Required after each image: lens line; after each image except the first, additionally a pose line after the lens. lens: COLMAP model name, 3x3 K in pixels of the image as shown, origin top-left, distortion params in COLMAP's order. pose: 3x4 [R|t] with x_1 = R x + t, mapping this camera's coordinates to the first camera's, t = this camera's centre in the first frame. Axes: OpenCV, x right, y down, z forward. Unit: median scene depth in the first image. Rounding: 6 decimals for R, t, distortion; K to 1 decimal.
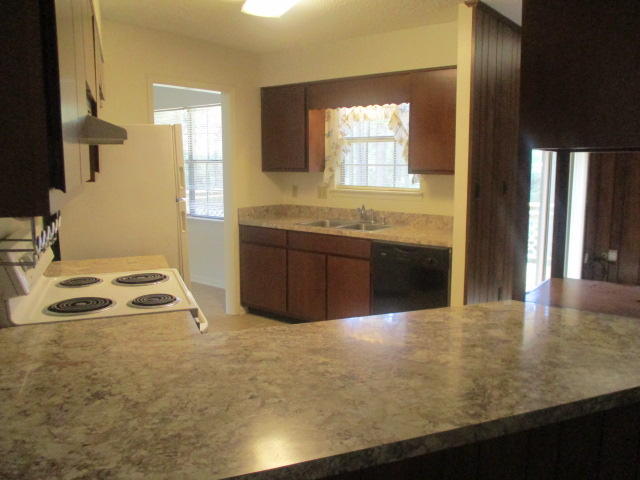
lens RADIAL K [[531.8, 0, 336.4], [0, 531.8, 231.4], [0, 0, 1]] dist [-0.033435, 0.009572]
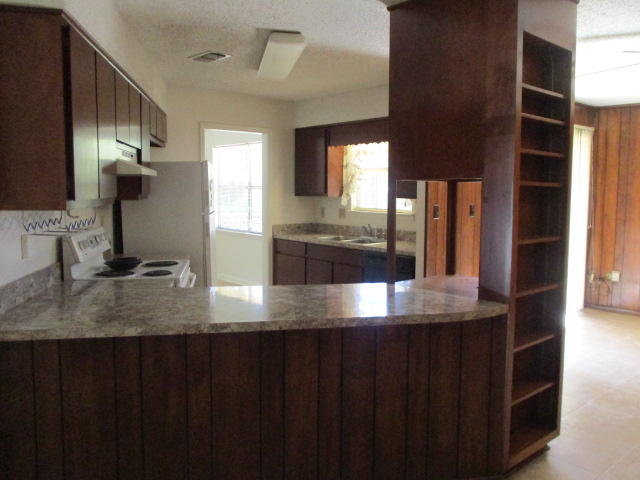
lens RADIAL K [[531.8, 0, 336.4], [0, 531.8, 231.4], [0, 0, 1]] dist [-0.033435, 0.009572]
pose [[0.981788, 0.020279, -0.188892, 0.198152], [-0.029604, 0.998471, -0.046677, 0.025414], [0.187657, 0.051419, 0.980888, -0.195534]]
